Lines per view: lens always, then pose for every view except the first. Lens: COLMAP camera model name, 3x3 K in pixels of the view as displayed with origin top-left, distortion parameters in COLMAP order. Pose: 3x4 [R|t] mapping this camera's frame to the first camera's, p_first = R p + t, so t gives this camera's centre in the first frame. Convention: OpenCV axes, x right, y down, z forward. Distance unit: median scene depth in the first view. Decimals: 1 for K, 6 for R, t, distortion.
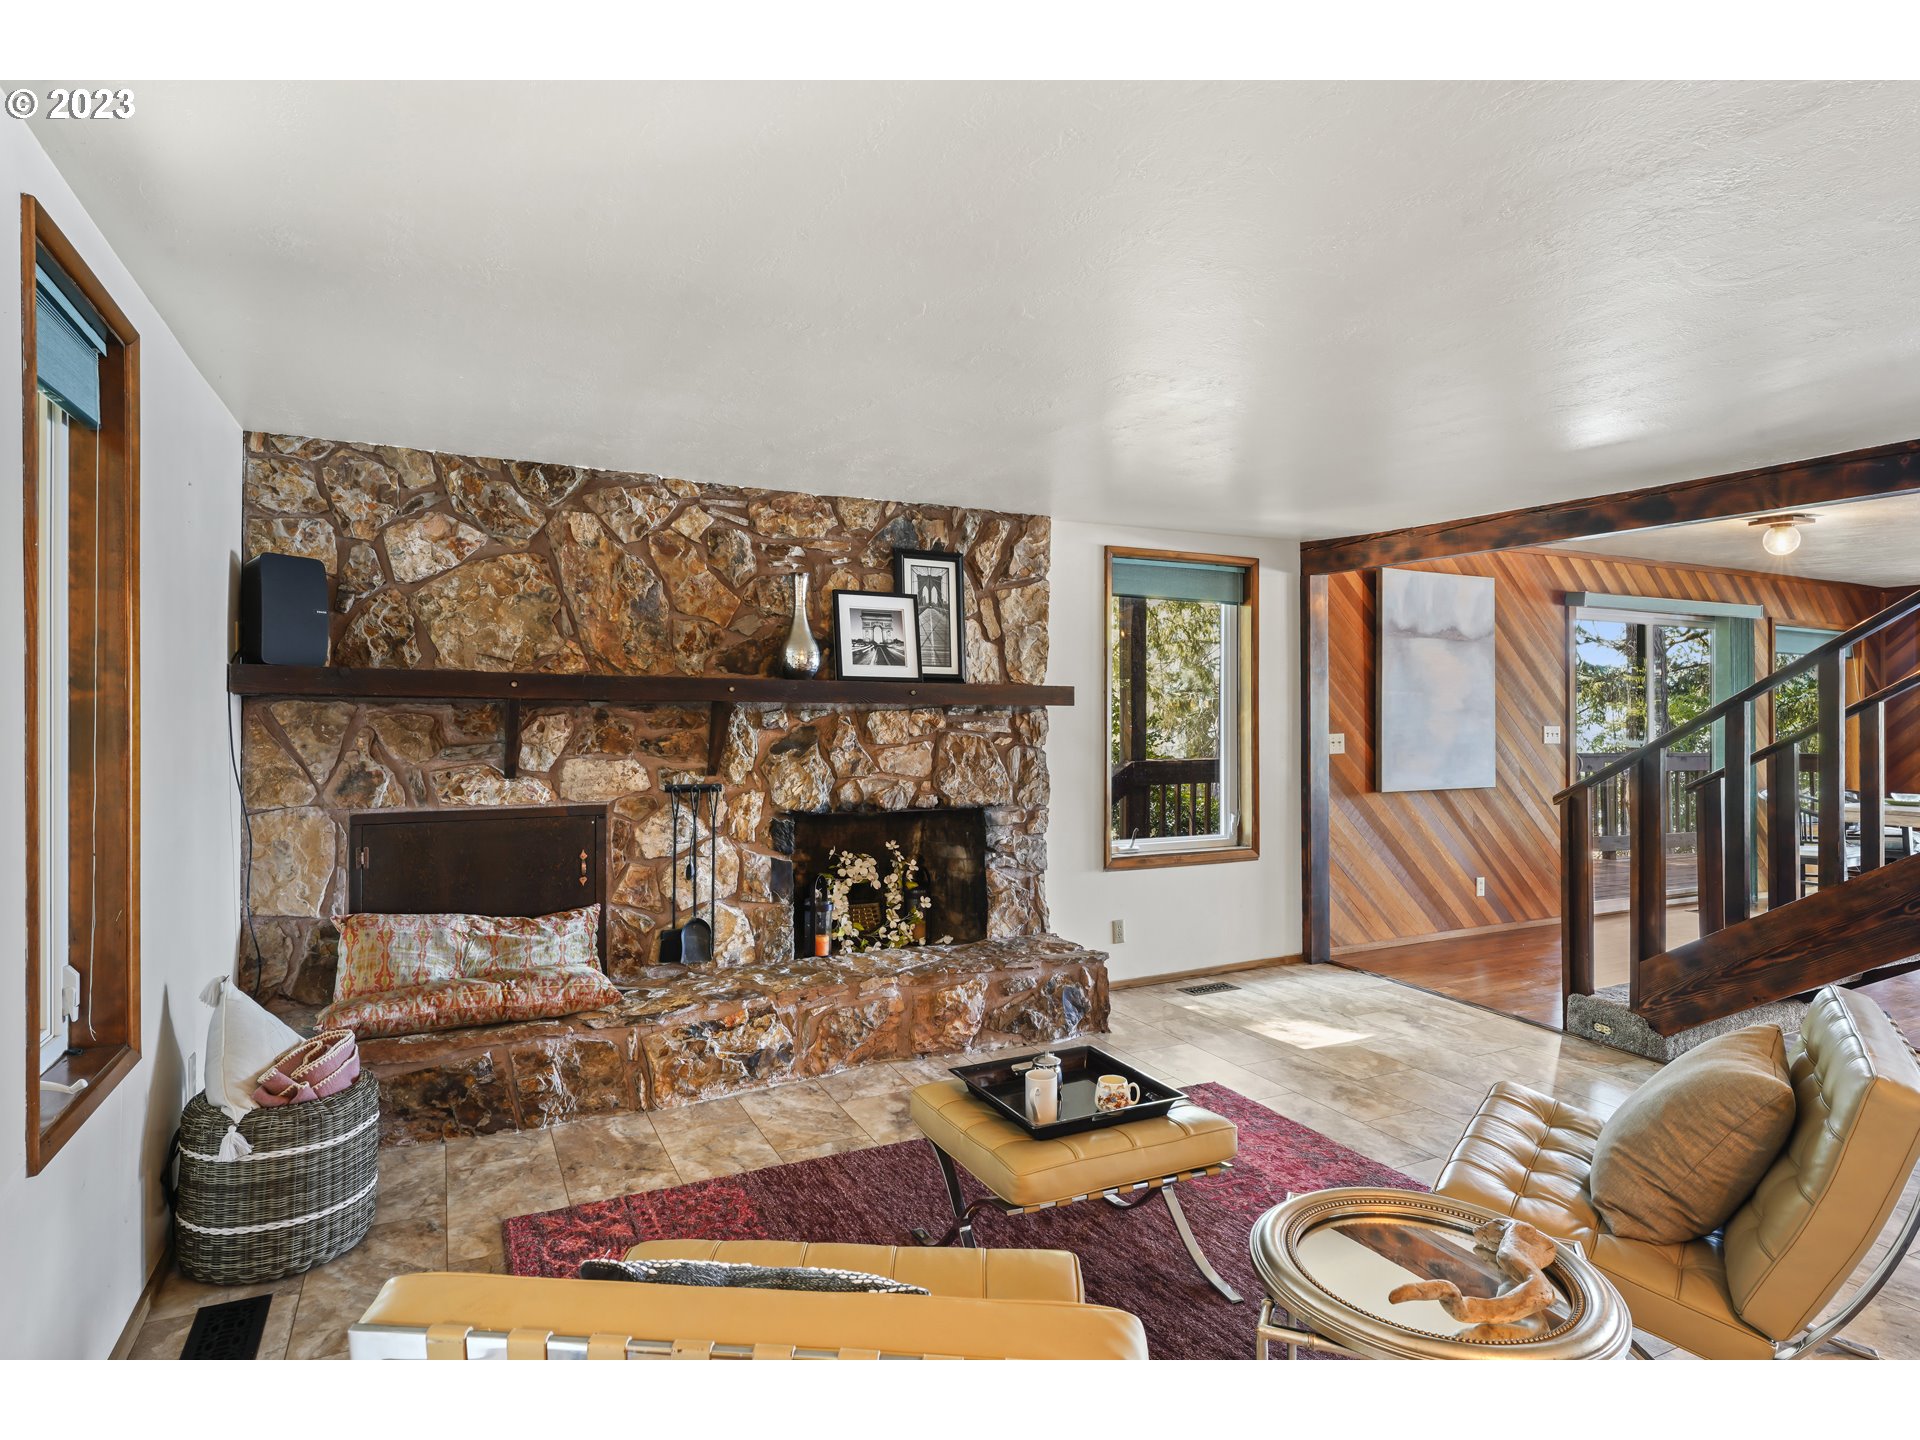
lens RADIAL K [[1002.6, 0, 960.0], [0, 1002.6, 720.0], [0, 0, 1]] dist [0.000287, 0.000041]
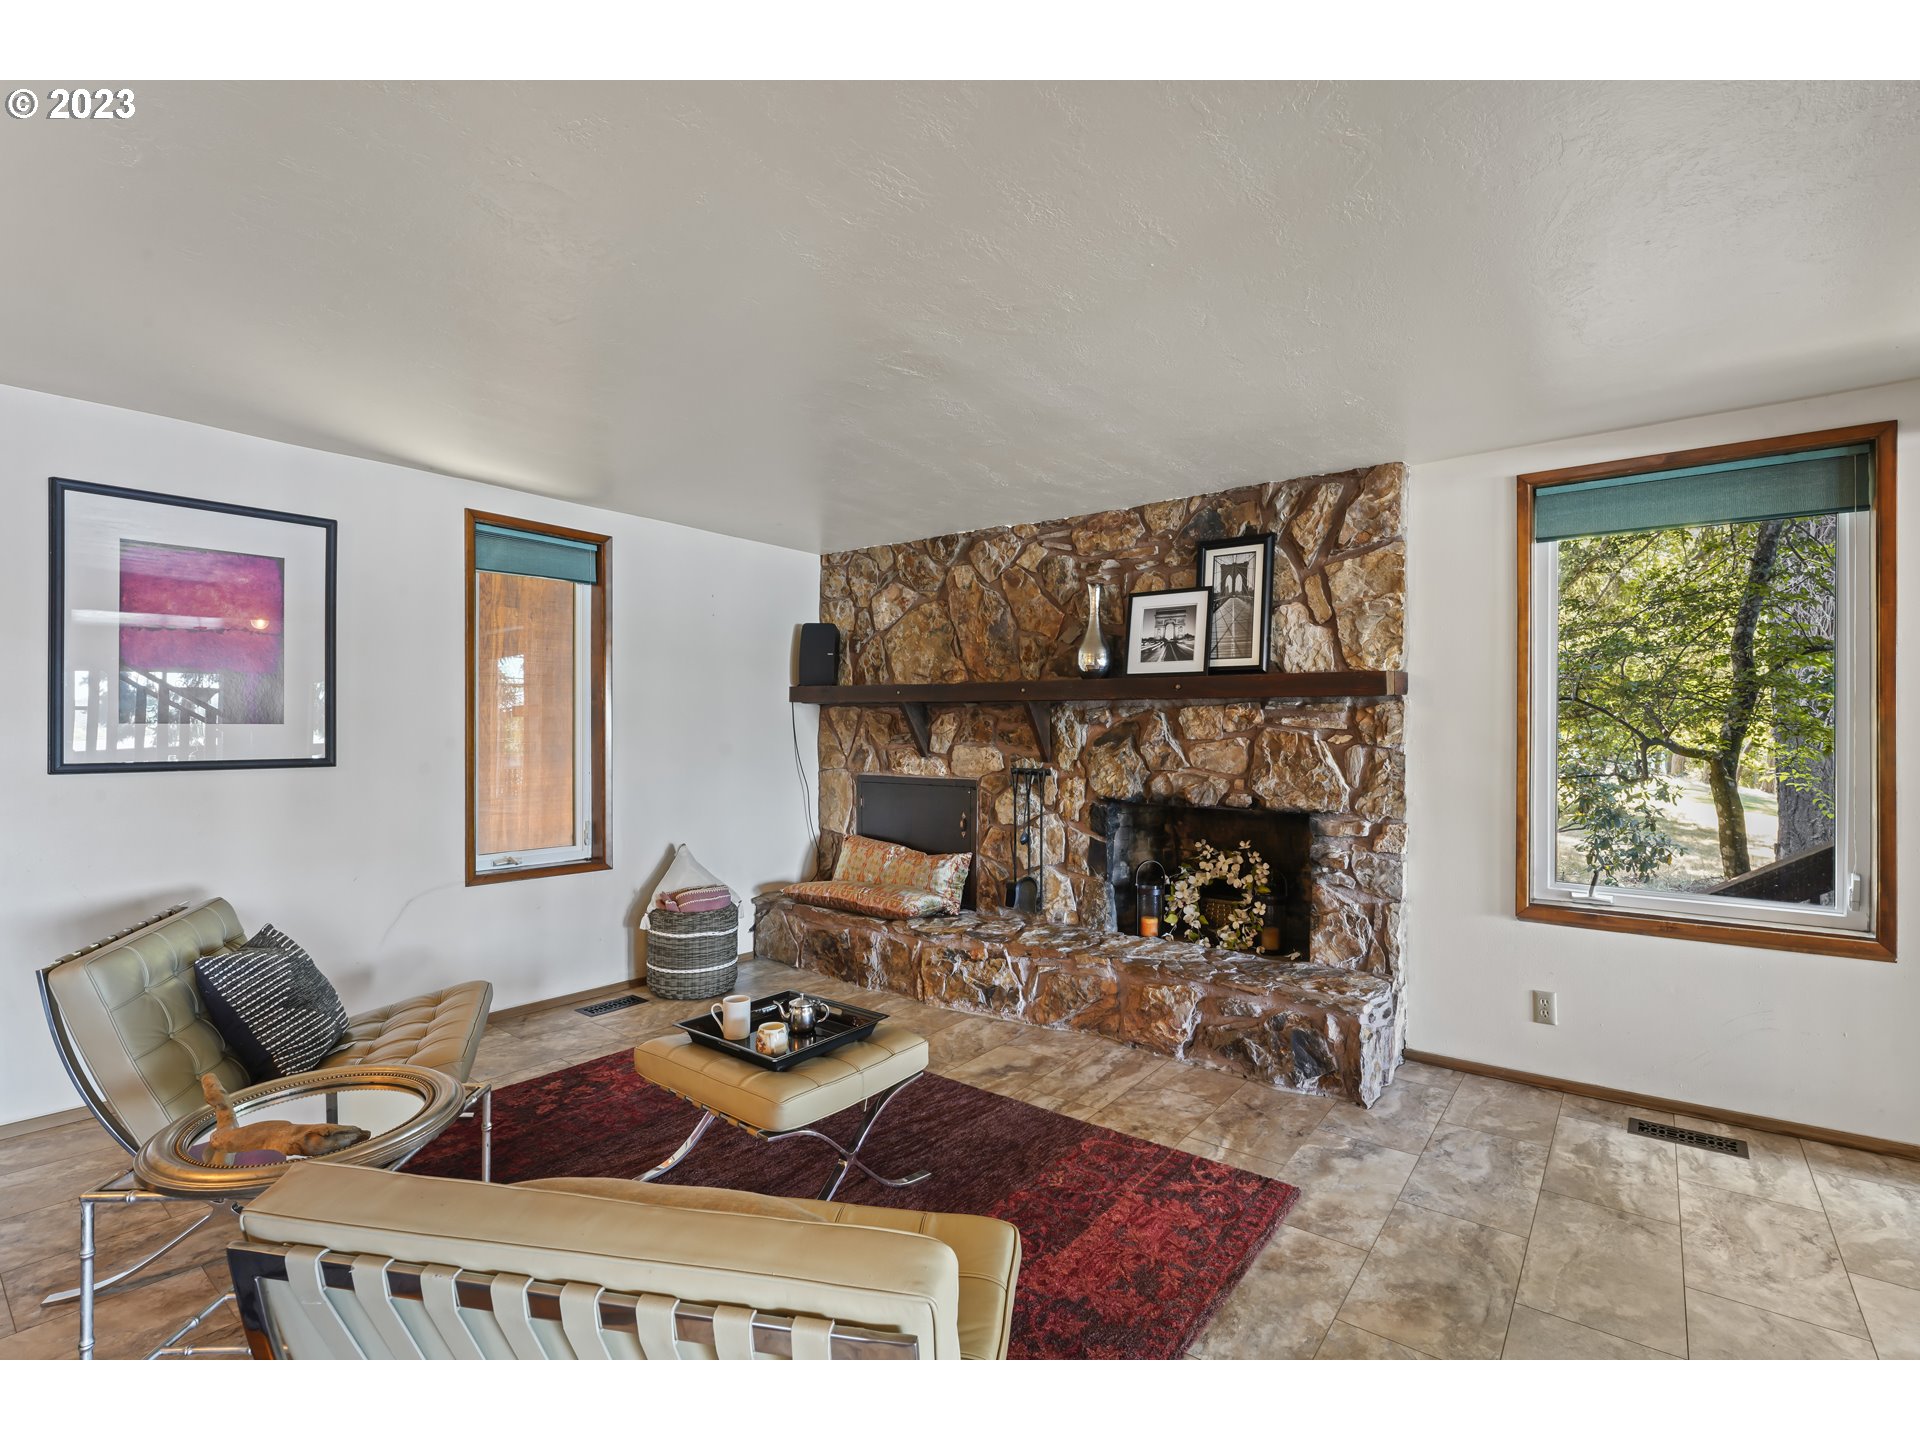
lens RADIAL K [[904.4, 0, 1023.9], [0, 904.4, 735.0], [0, 0, 1]] dist [-0.011417, -0.000057]
pose [[0.459044, 0.005168, -0.888399, 0.696337], [-0.003826, 0.999985, 0.003840, 0.018032], [0.888405, 0.001636, 0.459057, 0.464899]]
